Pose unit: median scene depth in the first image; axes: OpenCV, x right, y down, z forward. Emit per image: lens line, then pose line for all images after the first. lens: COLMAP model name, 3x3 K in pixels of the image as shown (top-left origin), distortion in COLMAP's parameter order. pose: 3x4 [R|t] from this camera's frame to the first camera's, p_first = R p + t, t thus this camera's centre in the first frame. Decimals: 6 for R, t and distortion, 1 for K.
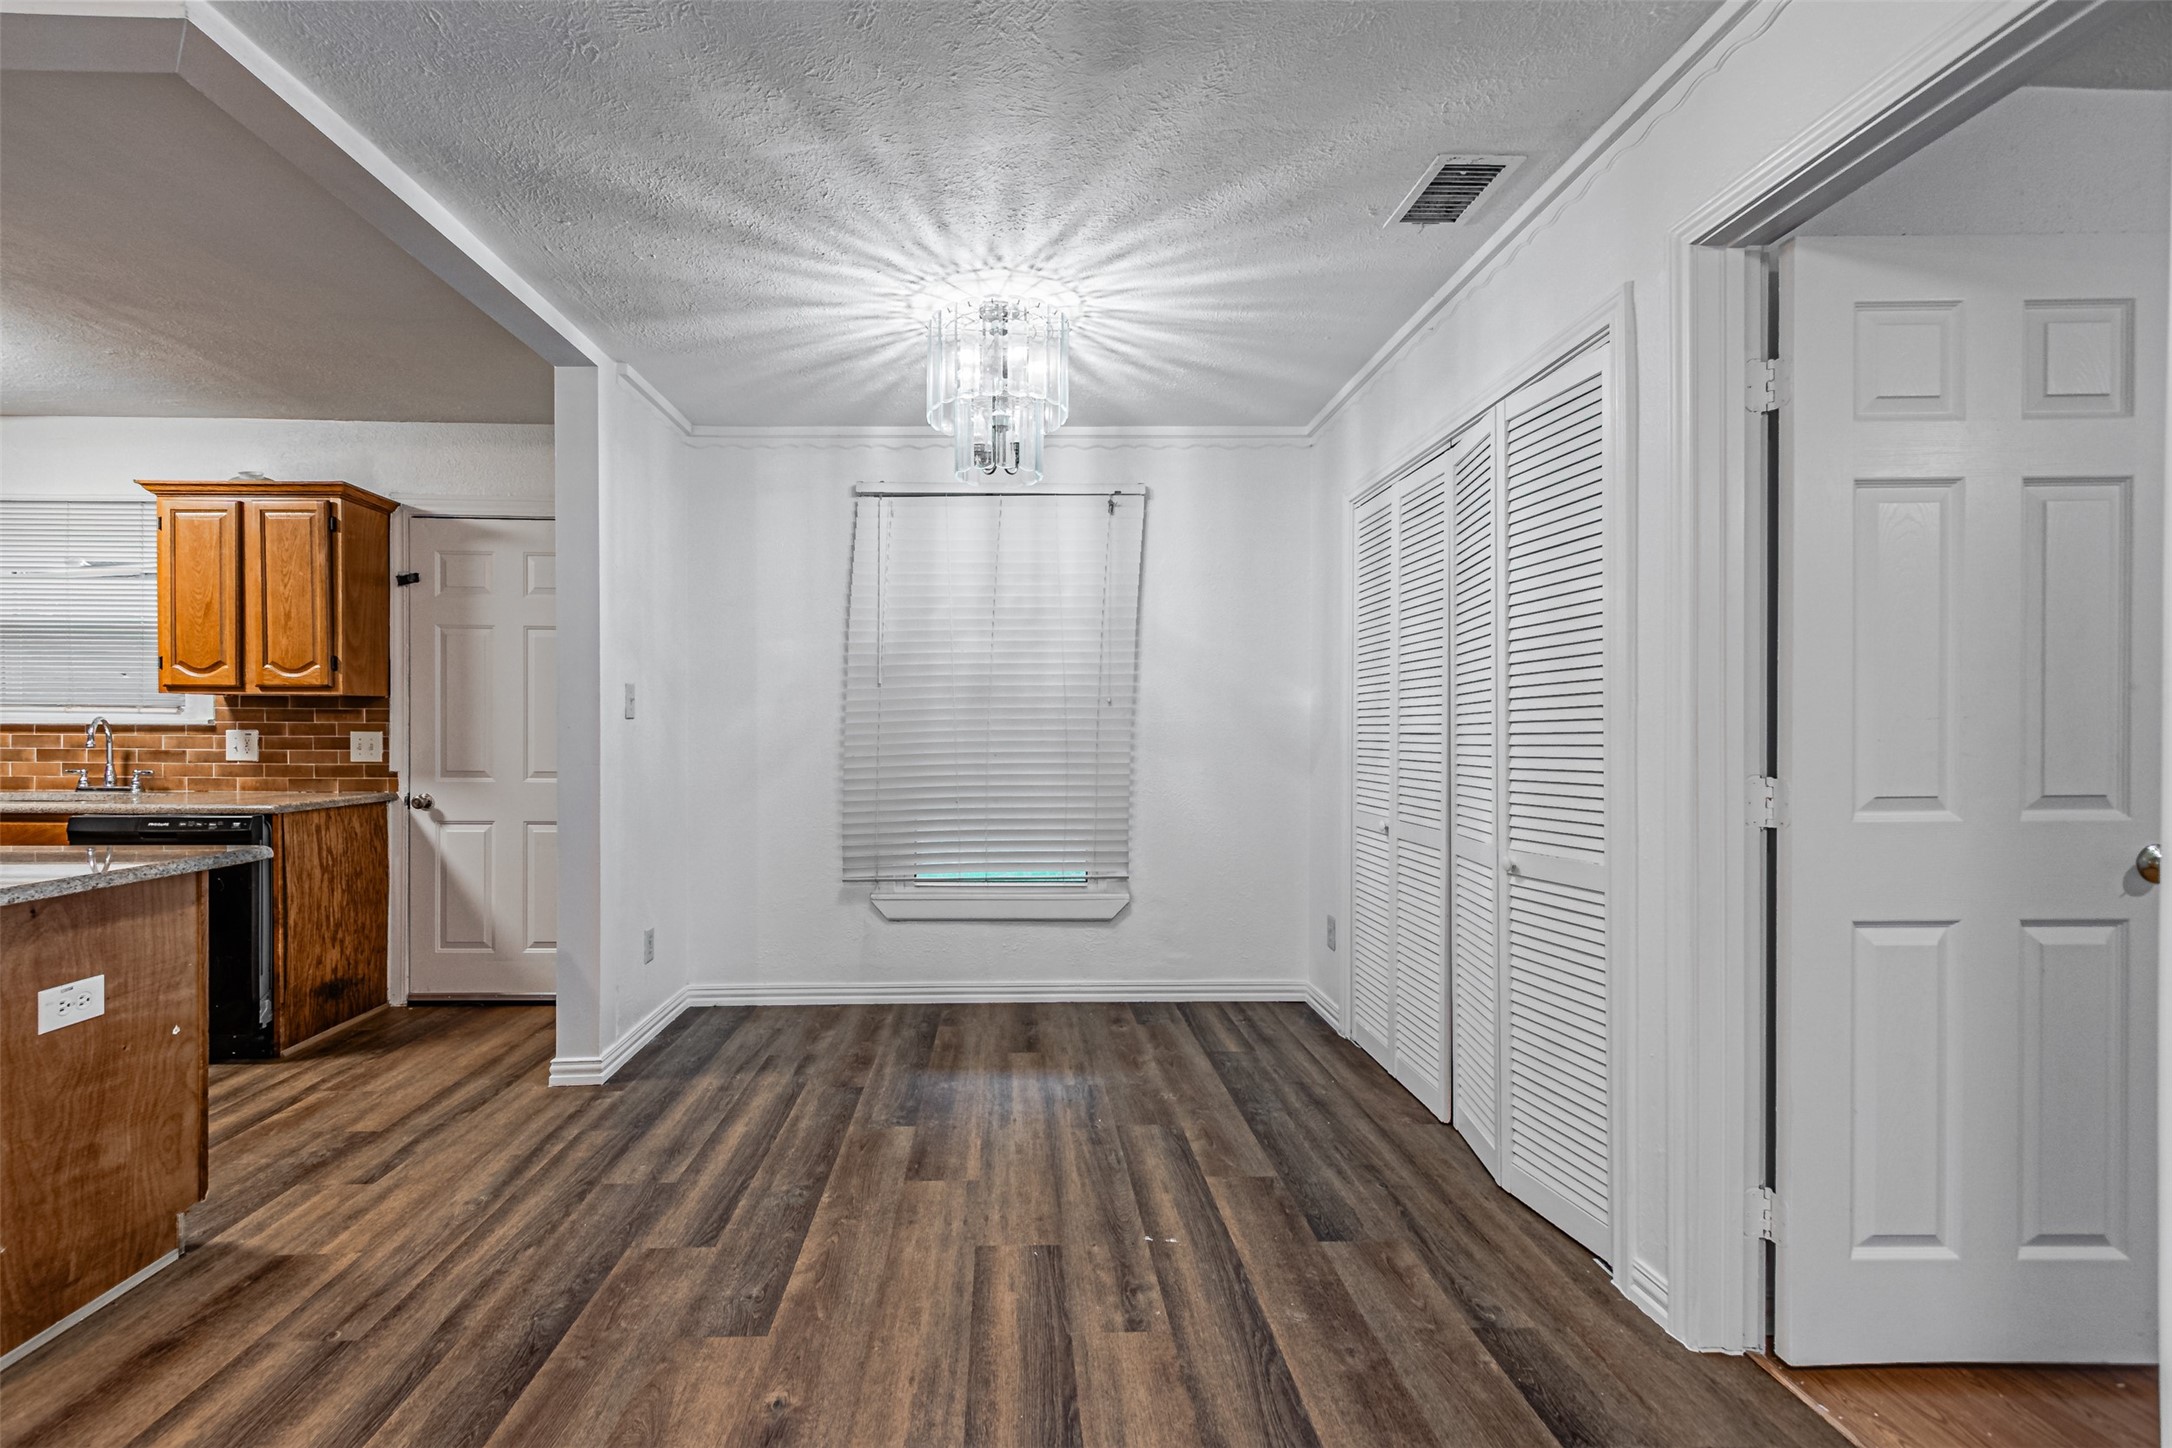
lens RADIAL K [[948.3, 0, 1022.0], [0, 948.3, 740.0], [0, 0, 1]] dist [0.005699, -0.000814]
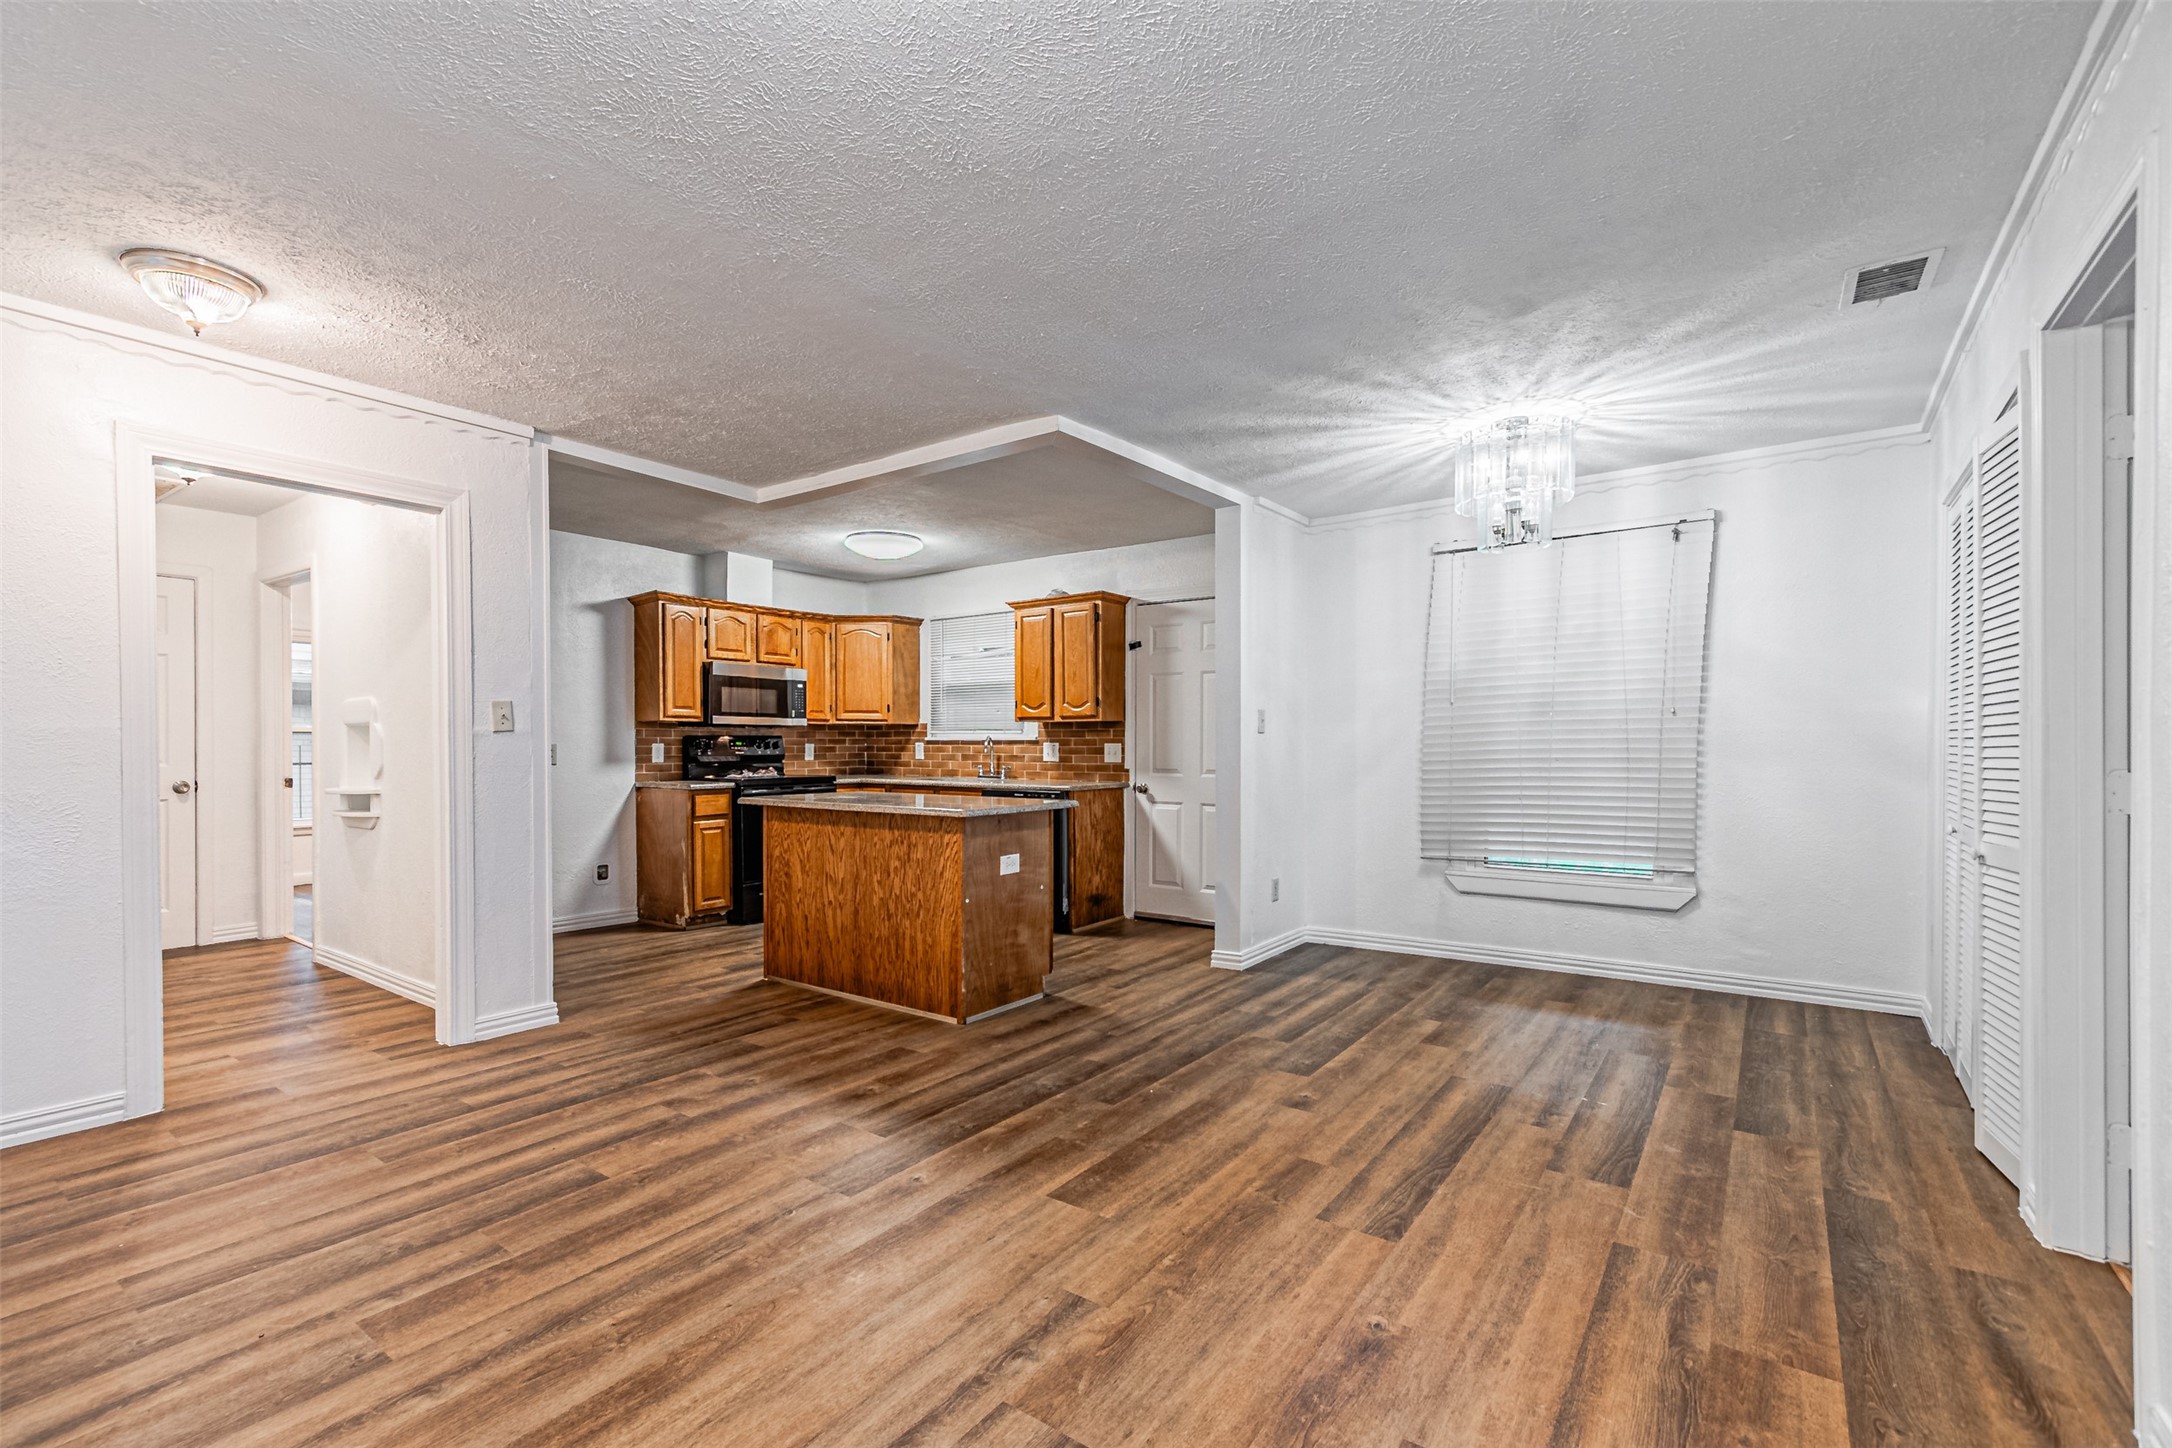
lens RADIAL K [[963.7, 0, 1034.9], [0, 963.7, 760.1], [0, 0, 1]] dist [0.008245, -0.000087]
pose [[0.782804, 0.005059, -0.622248, 0.229985], [-0.001028, 0.999976, 0.006837, 0.009048], [0.622268, -0.004713, 0.782790, -0.372265]]
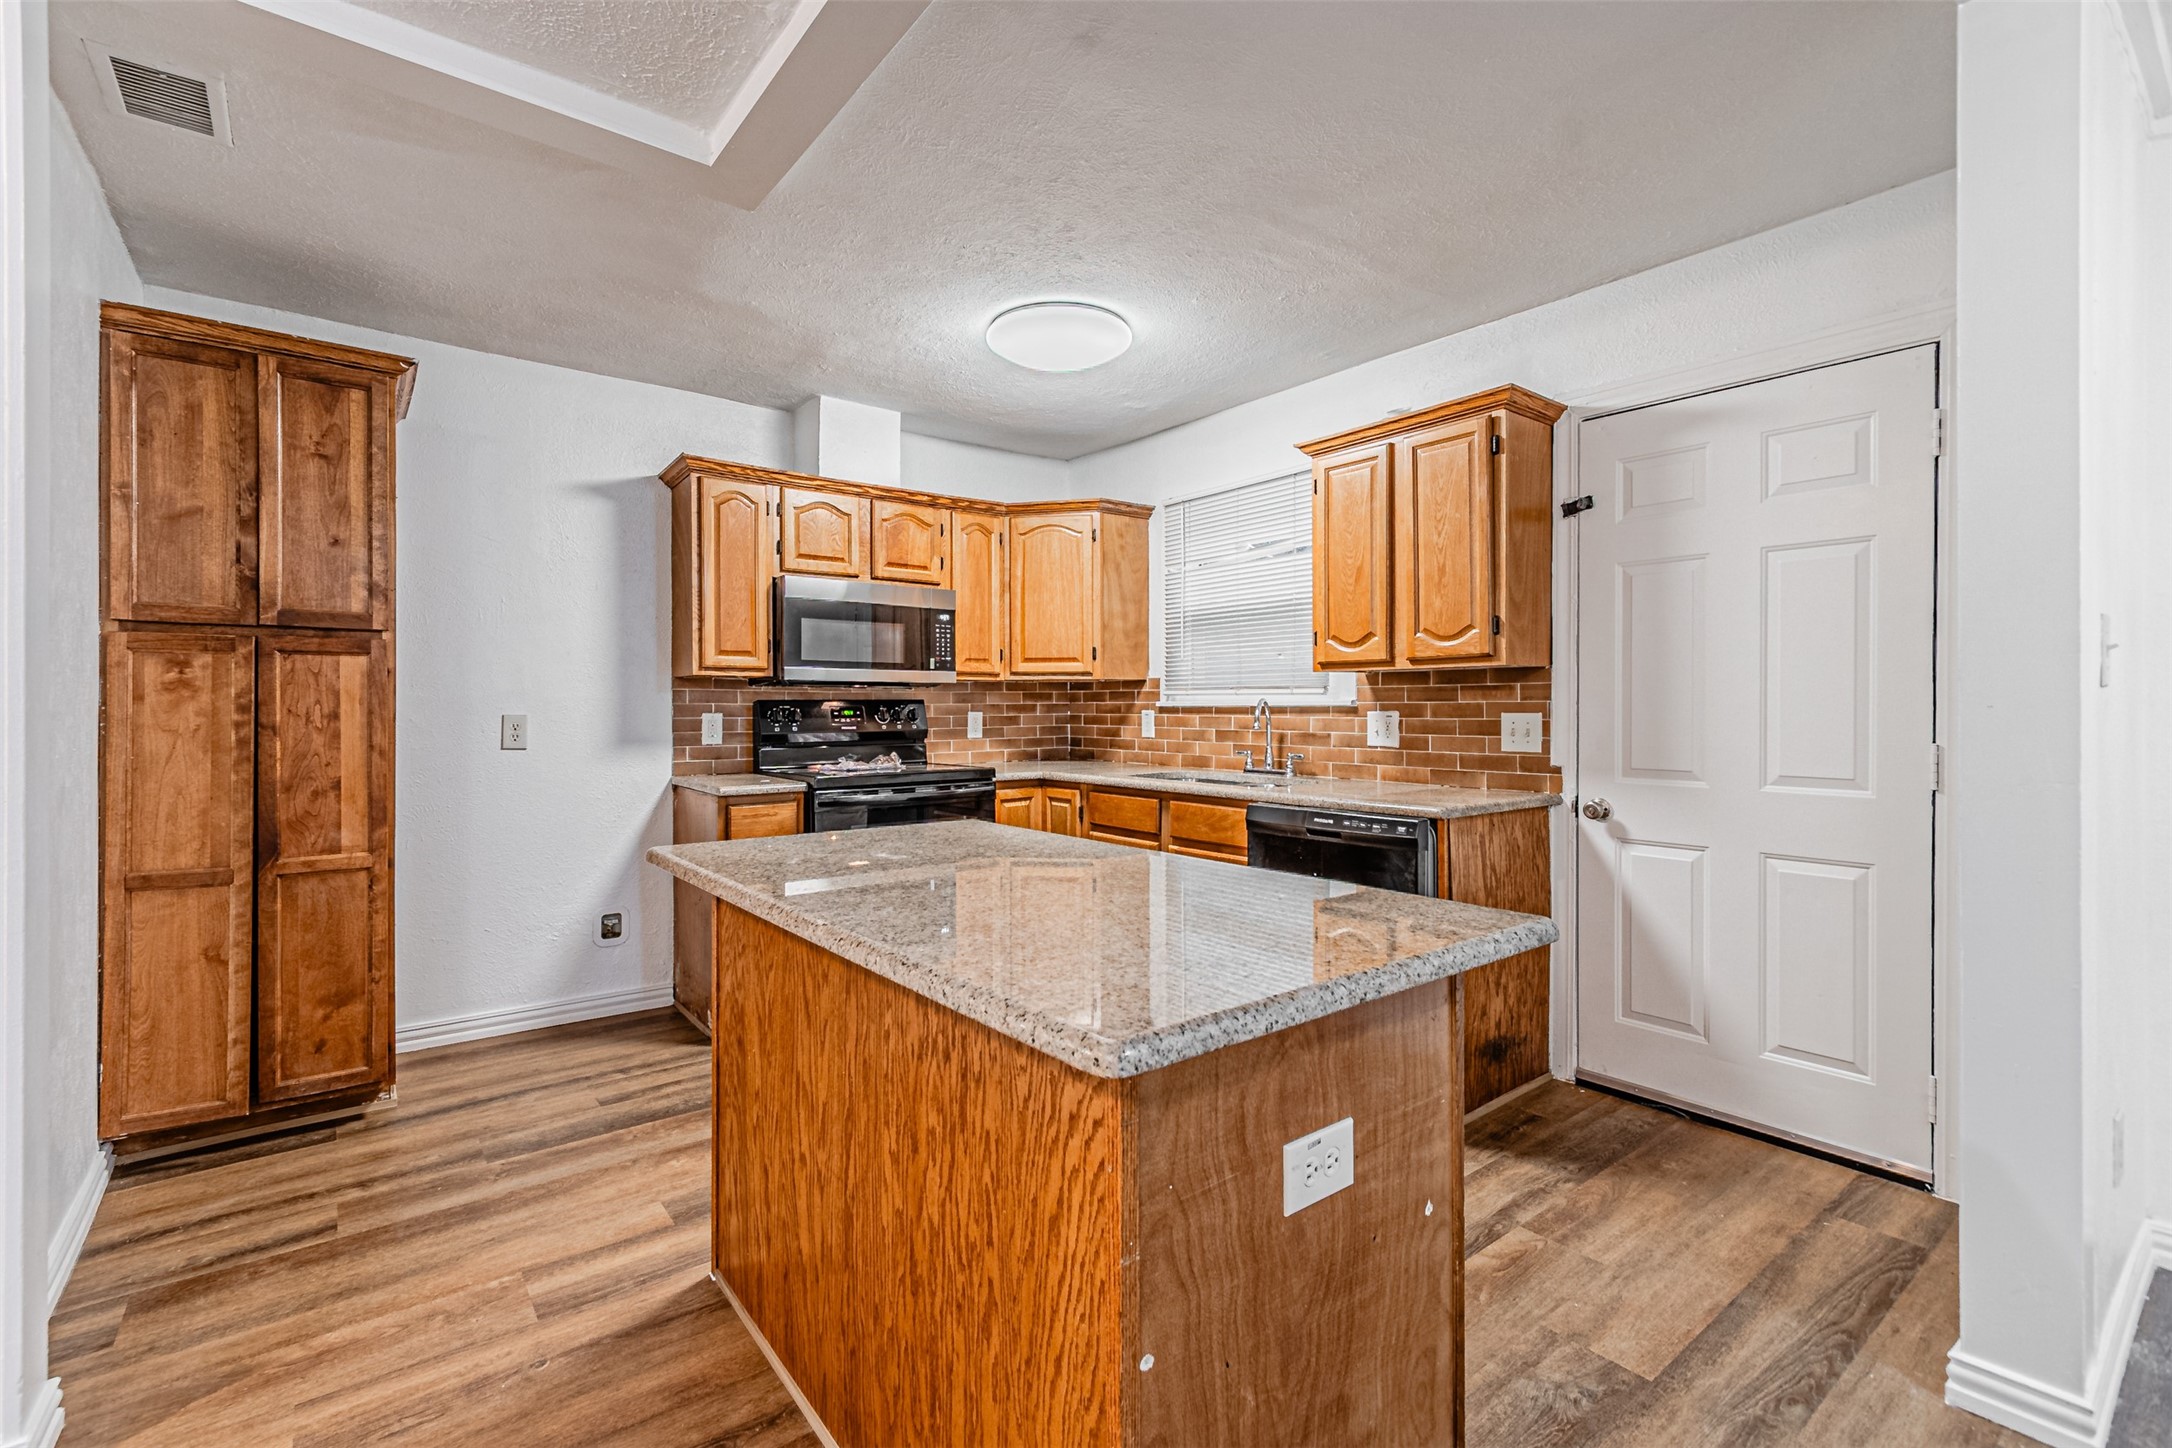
lens RADIAL K [[955.7, 0, 1056.5], [0, 955.7, 712.4], [0, 0, 1]] dist [0.012155, -0.004709]
pose [[0.588312, -0.002268, -0.808631, -0.307633], [-0.001857, 0.999990, -0.004155, -0.005829], [0.808632, 0.003946, 0.588302, 0.257514]]
